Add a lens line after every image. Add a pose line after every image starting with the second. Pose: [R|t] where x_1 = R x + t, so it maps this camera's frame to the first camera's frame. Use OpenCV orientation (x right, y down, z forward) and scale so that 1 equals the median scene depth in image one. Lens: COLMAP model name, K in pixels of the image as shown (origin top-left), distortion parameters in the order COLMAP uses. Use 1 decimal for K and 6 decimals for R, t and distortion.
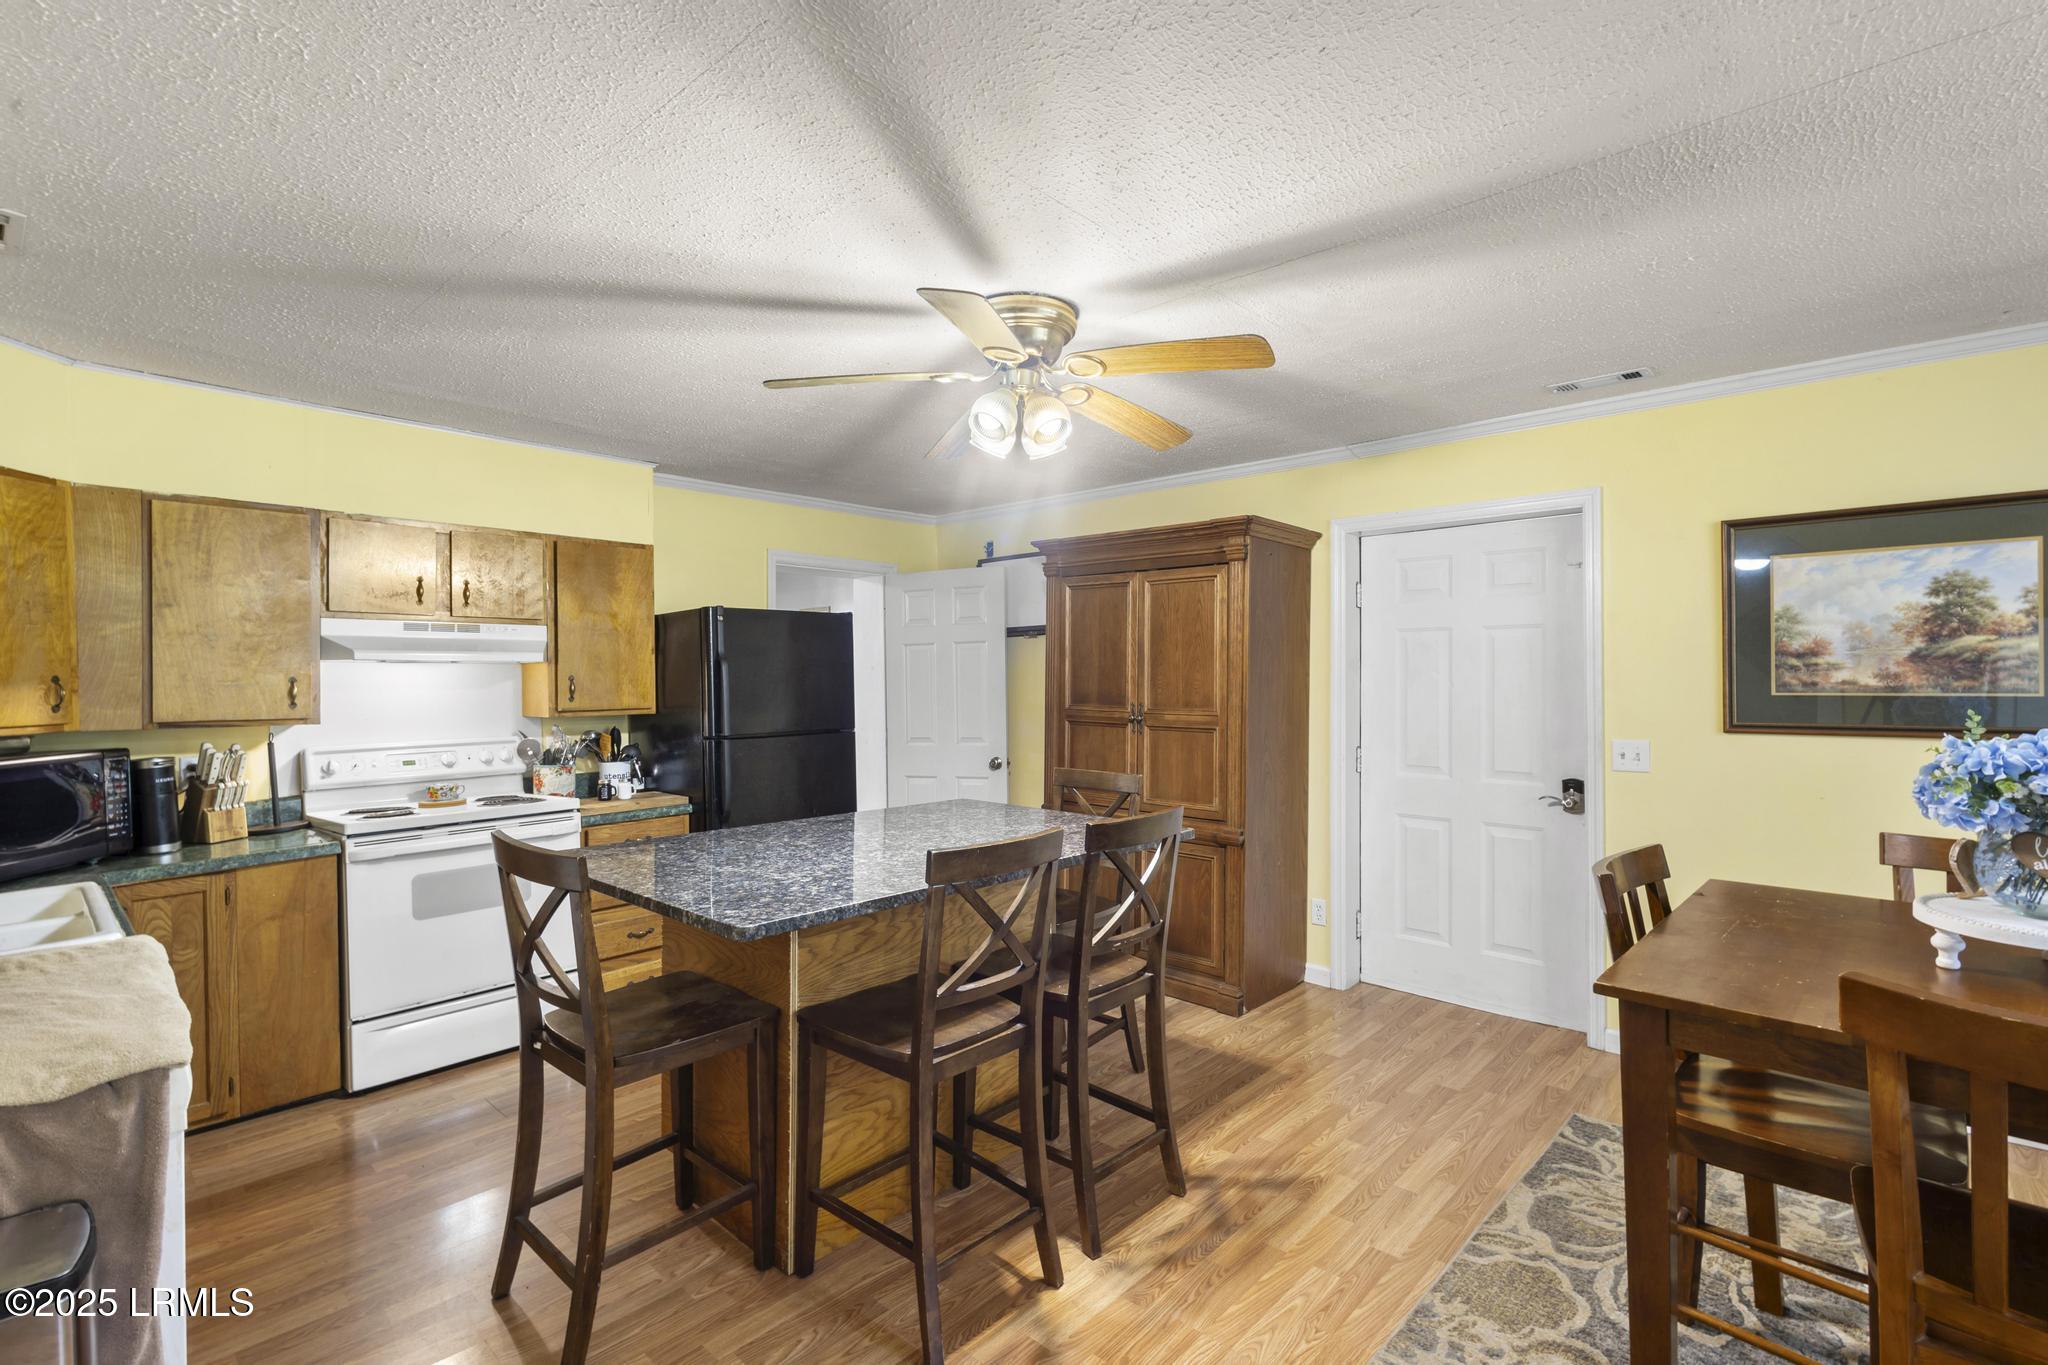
lens RADIAL K [[946.4, 0, 1024.0], [0, 946.4, 682.5], [0, 0, 1]] dist [0.009259, -0.001627]
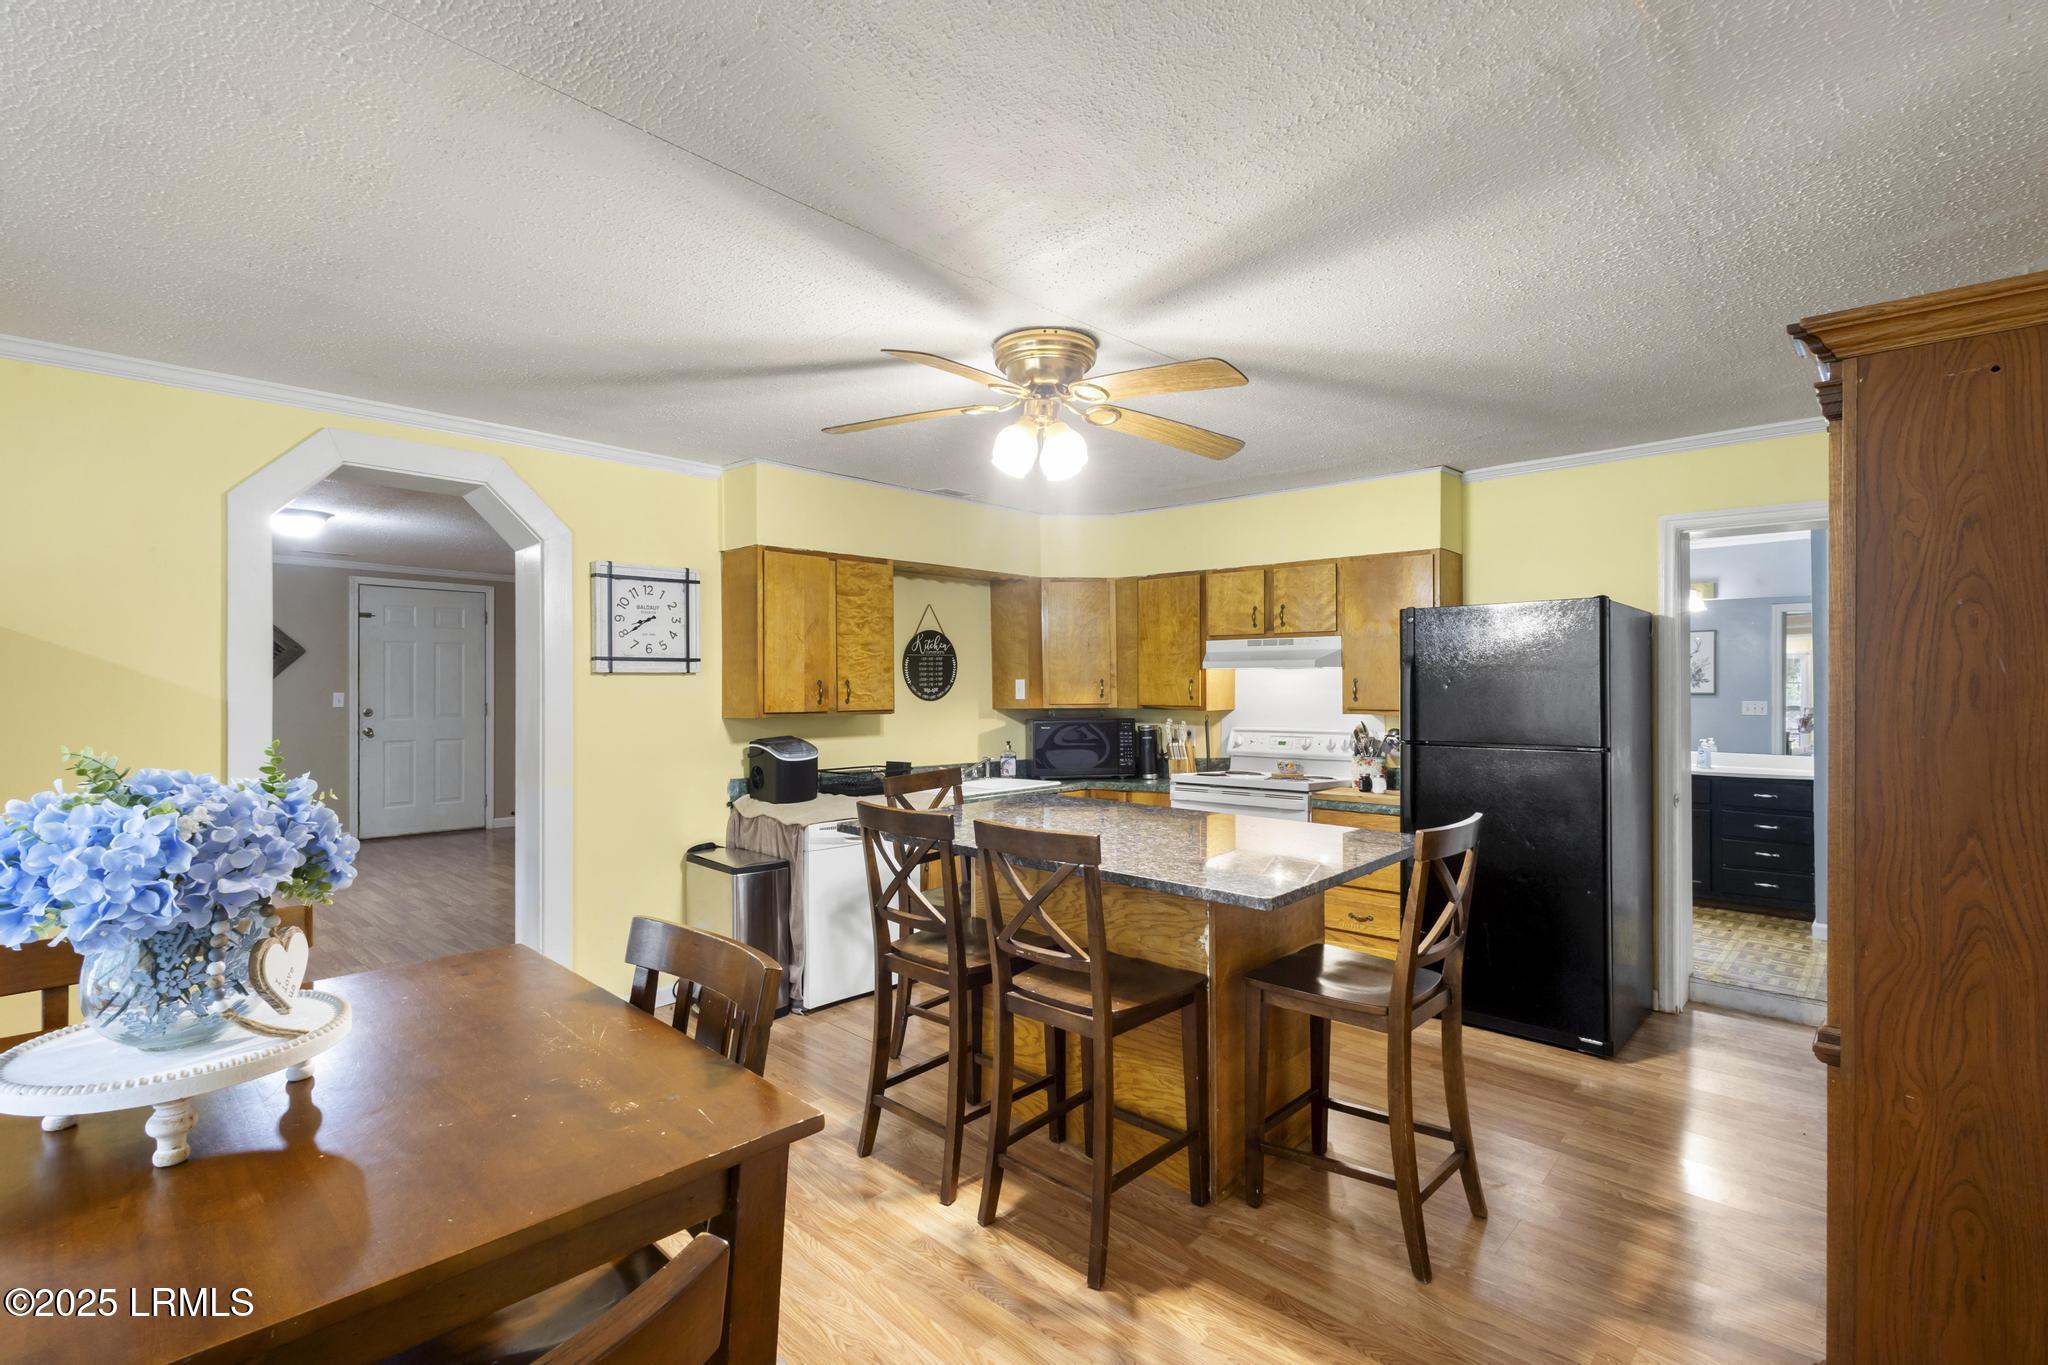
lens RADIAL K [[946.4, 0, 1024.0], [0, 946.4, 682.5], [0, 0, 1]] dist [0.009259, -0.001627]
pose [[-0.014736, 0.005748, -0.999875, 0.825631], [-0.003396, 0.999977, 0.005799, -0.009257], [0.999886, 0.003481, -0.014716, 0.765589]]
